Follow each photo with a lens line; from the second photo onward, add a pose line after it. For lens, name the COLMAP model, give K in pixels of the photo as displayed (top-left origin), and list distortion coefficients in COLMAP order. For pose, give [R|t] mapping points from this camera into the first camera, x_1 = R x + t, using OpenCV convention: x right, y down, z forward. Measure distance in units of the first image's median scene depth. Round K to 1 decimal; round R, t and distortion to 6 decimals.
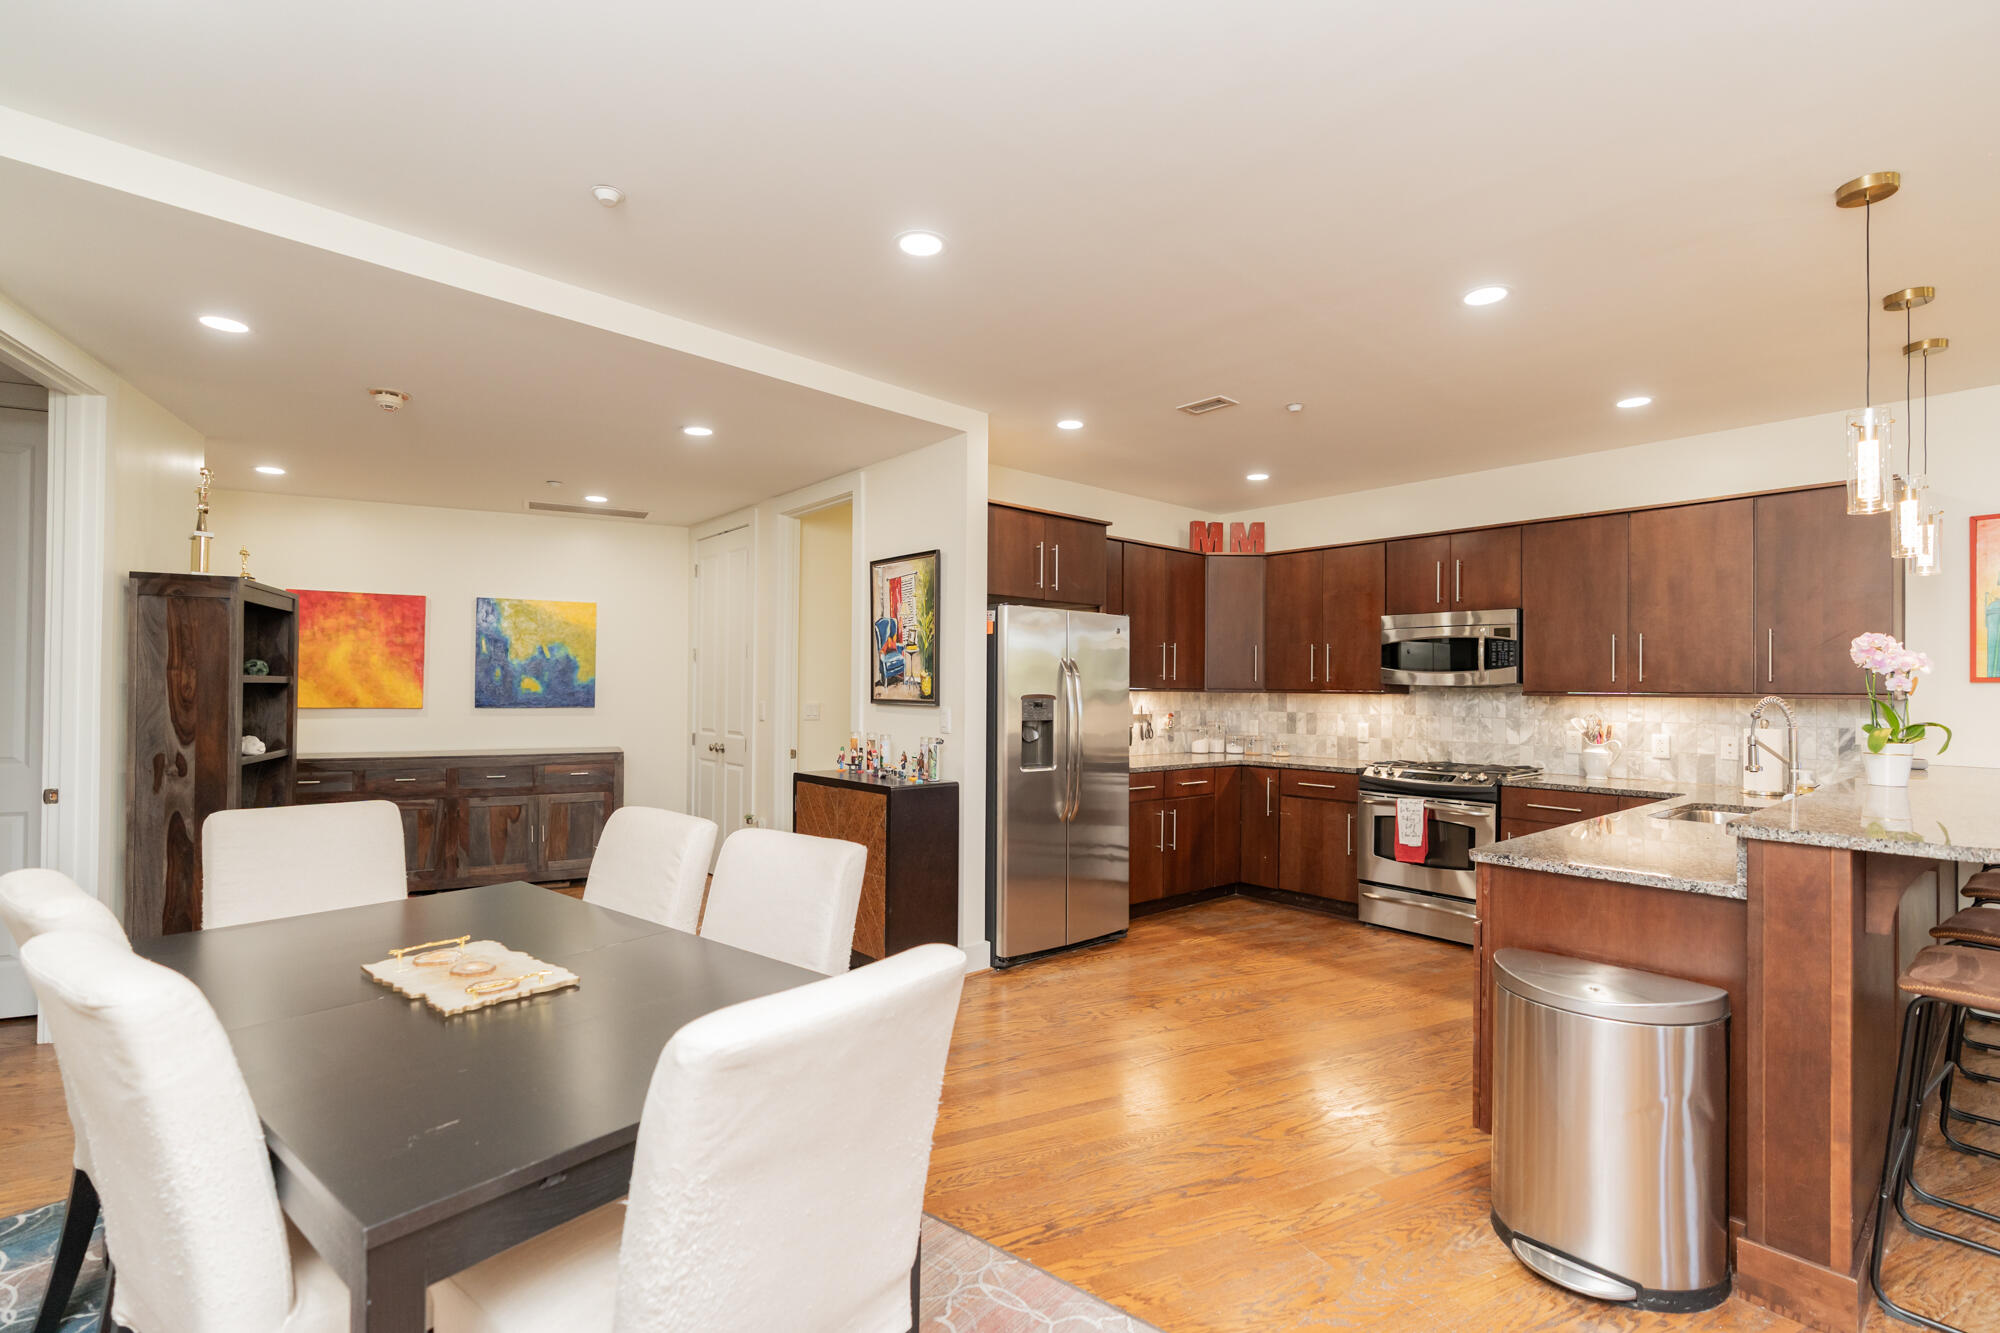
lens RADIAL K [[913.0, 0, 995.5], [0, 913.0, 680.5], [0, 0, 1]] dist [-0.008793, 0.004779]
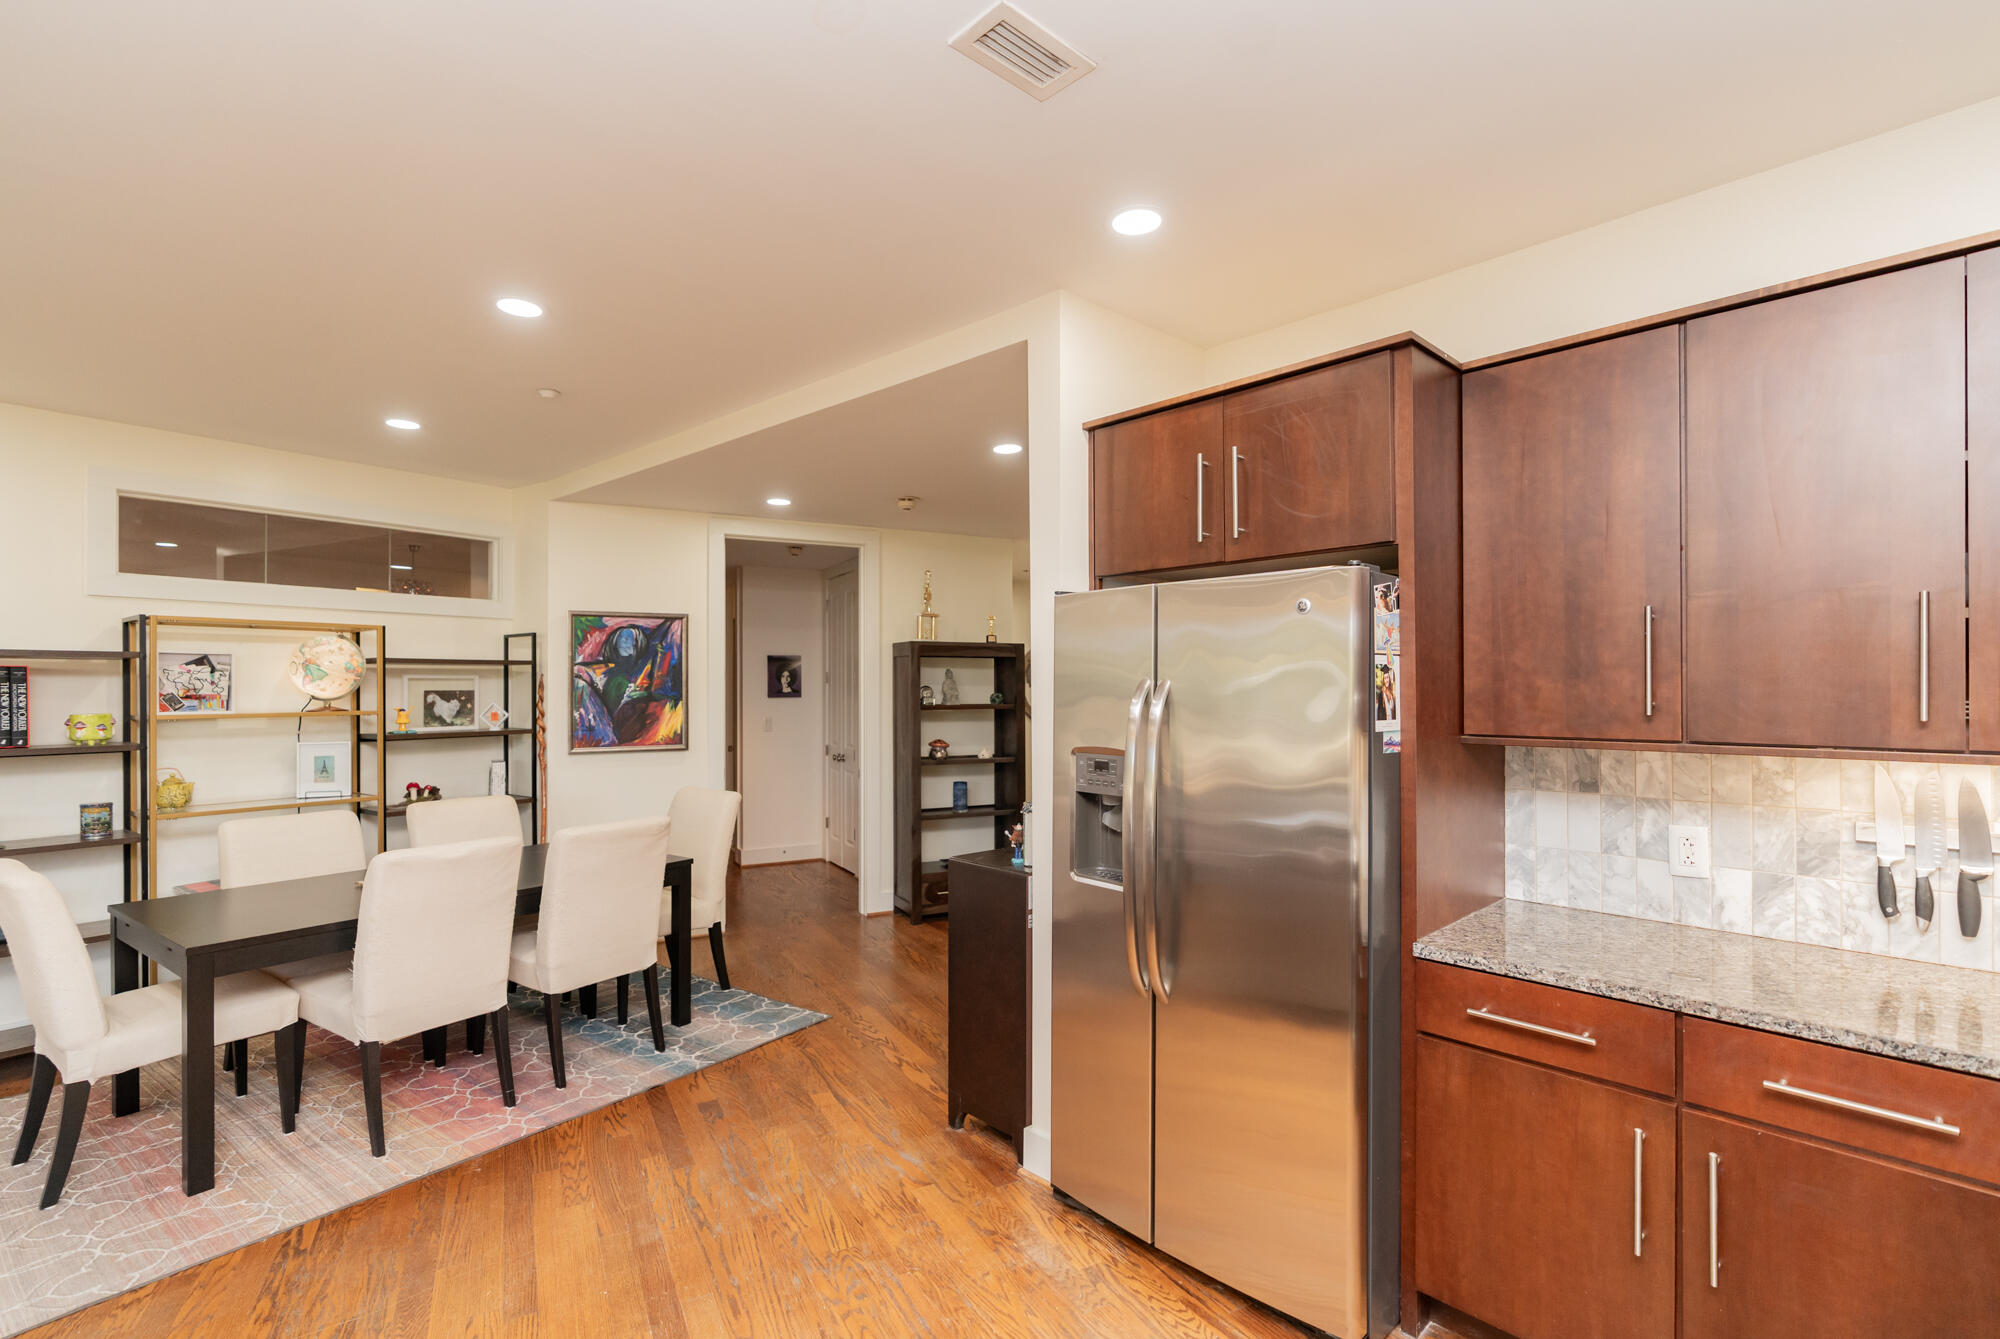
lens RADIAL K [[913.0, 0, 997.4], [0, 913.0, 683.7], [0, 0, 1]] dist [-0.008793, 0.004779]
pose [[0.045560, -0.015873, -0.998836, 0.520810], [0.012085, 0.999809, -0.015337, -0.013460], [0.998889, -0.011372, 0.045743, 0.798170]]
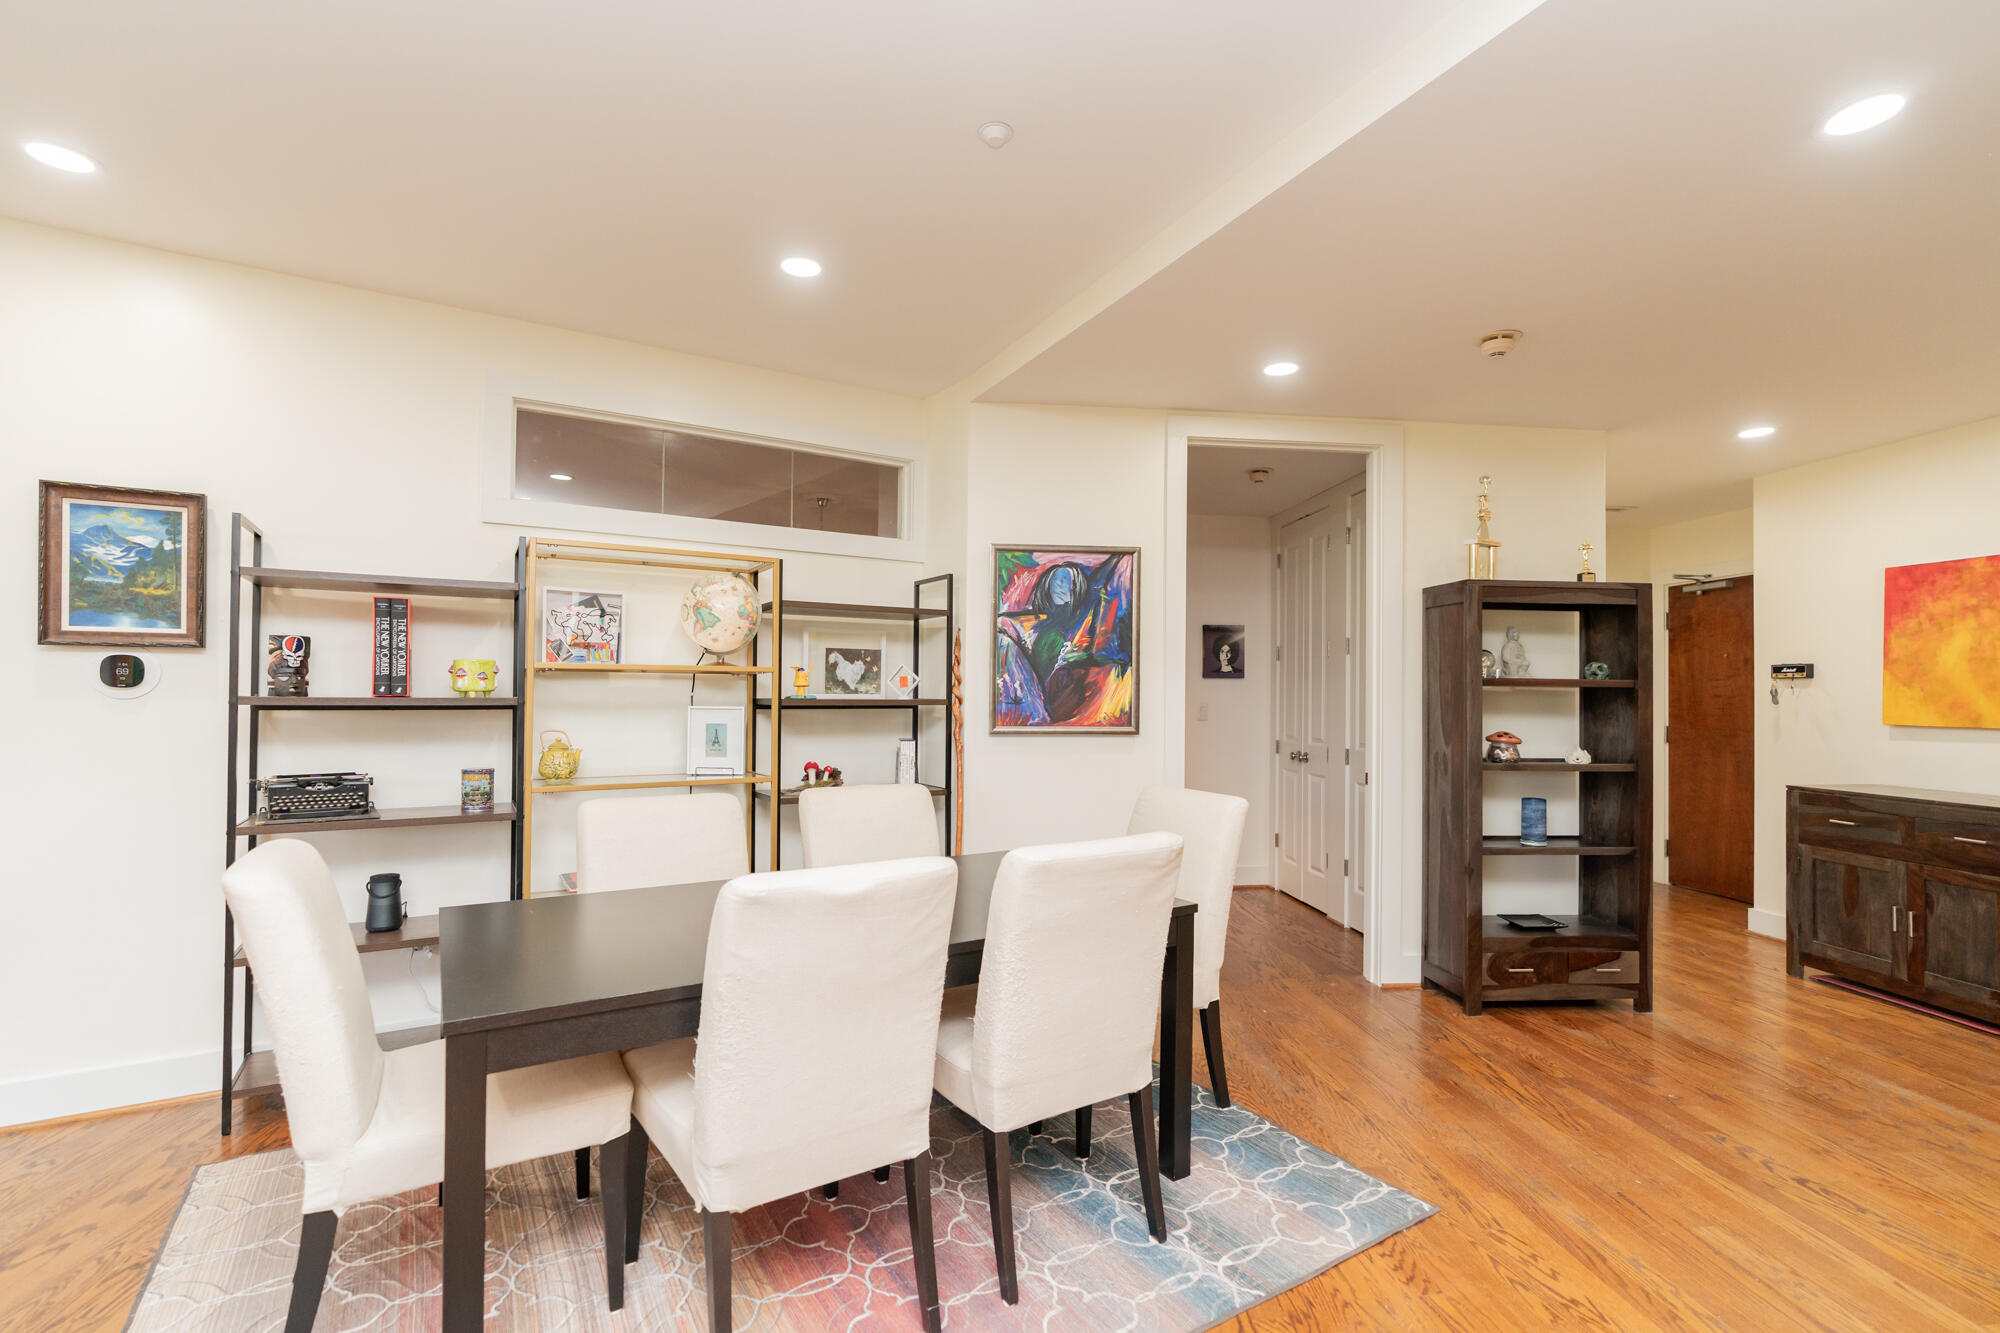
lens RADIAL K [[913.0, 0, 1000.2], [0, 913.0, 676.0], [0, 0, 1]] dist [-0.008793, 0.004779]
pose [[-0.334882, -0.030346, -0.941771, 0.204629], [-0.005198, 0.999526, -0.030359, 0.018342], [0.942246, -0.005271, -0.334881, 0.631822]]
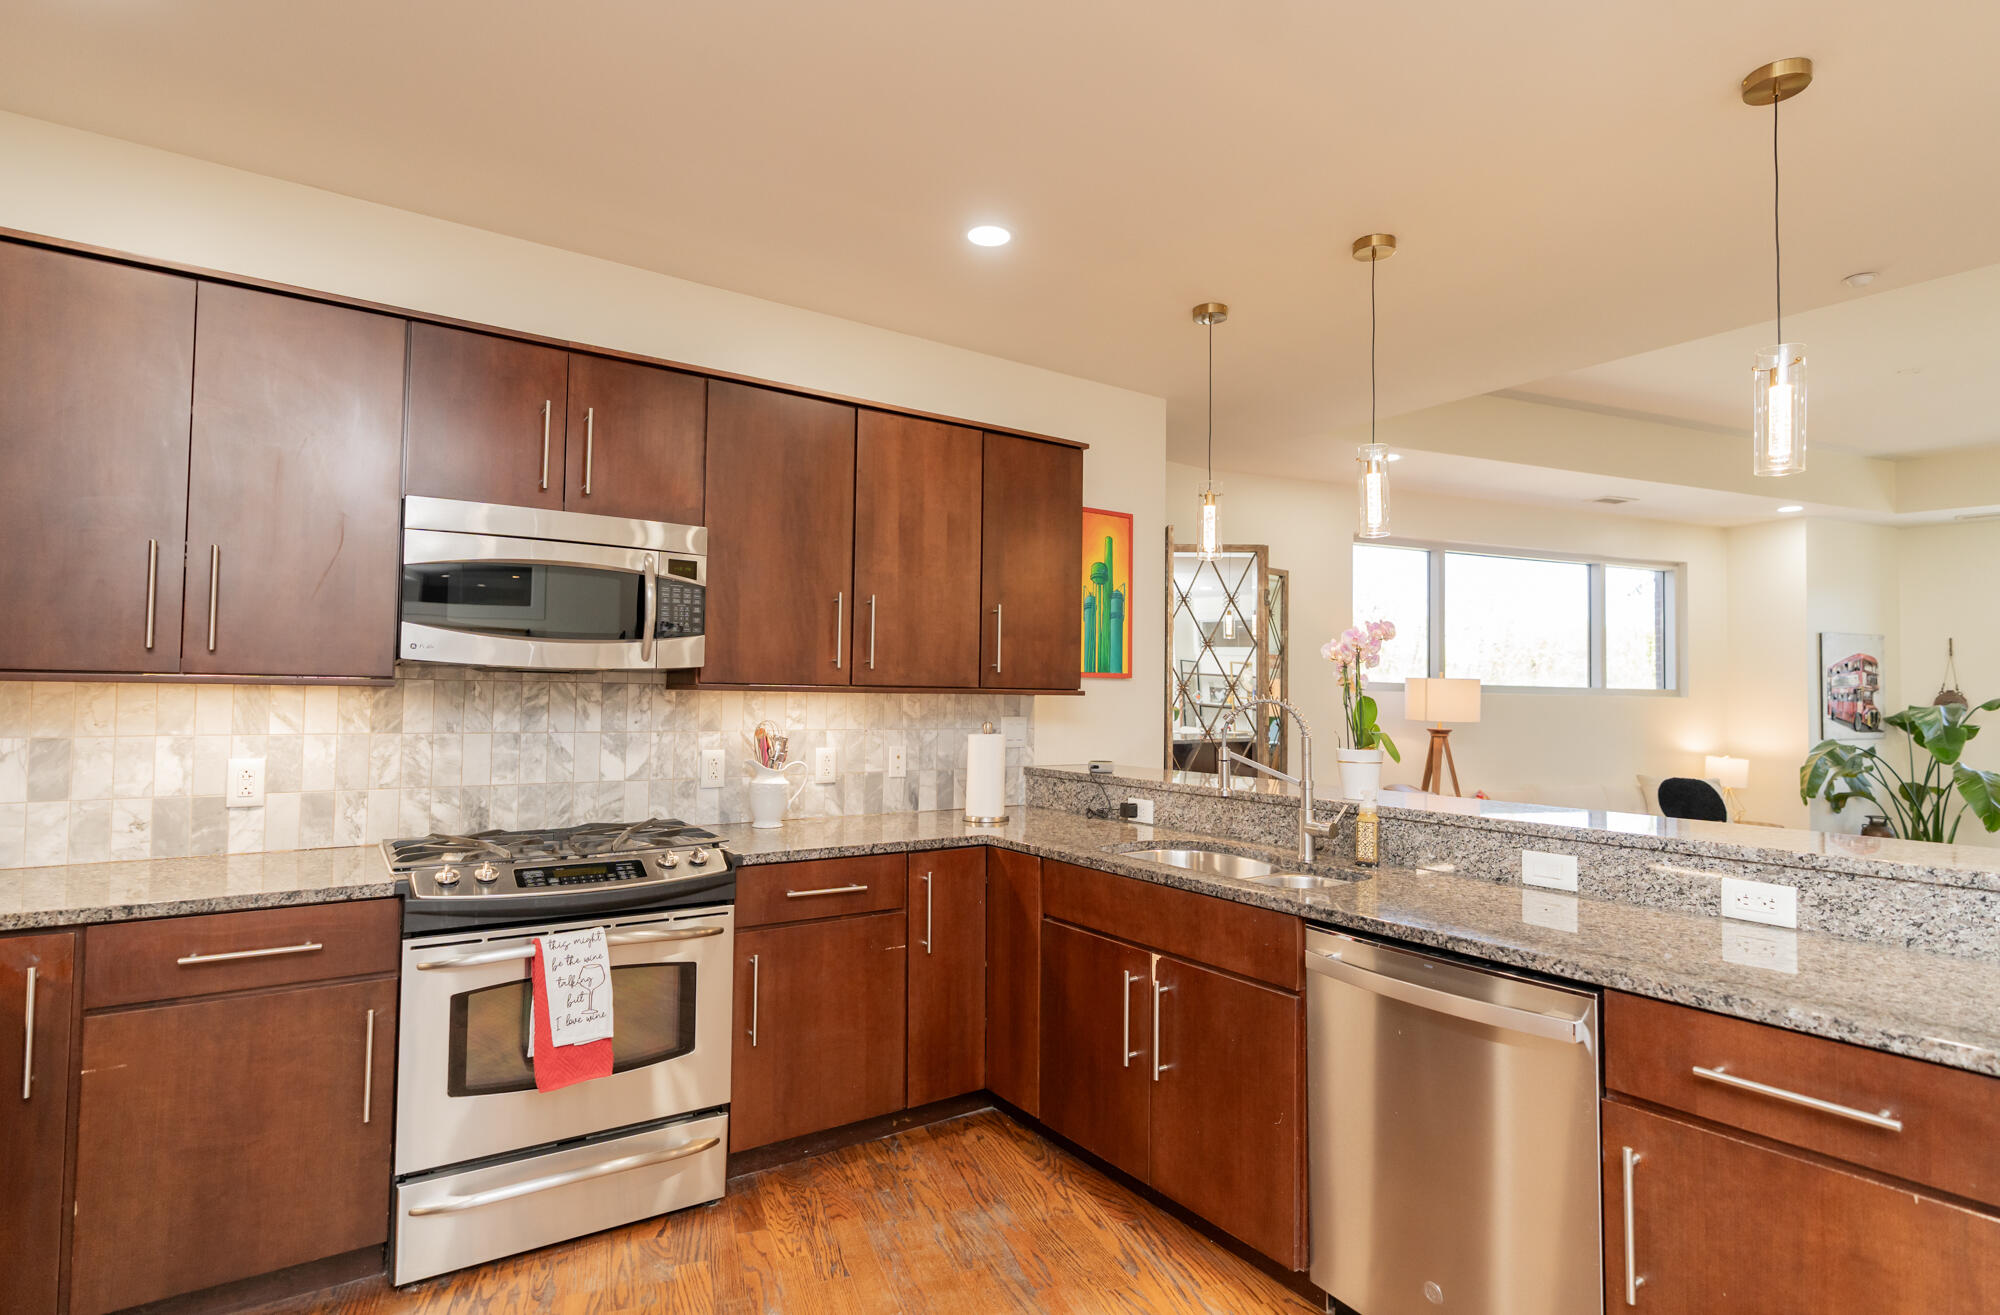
lens RADIAL K [[1012.7, 0, 998.3], [0, 1012.7, 659.9], [0, 0, 1]] dist [-0.002756, 0.003274]
pose [[0.097340, 0.027023, 0.994884, -0.000809], [-0.022293, 0.999440, -0.024965, 0.009409], [-0.995001, -0.019749, 0.097888, 0.739070]]
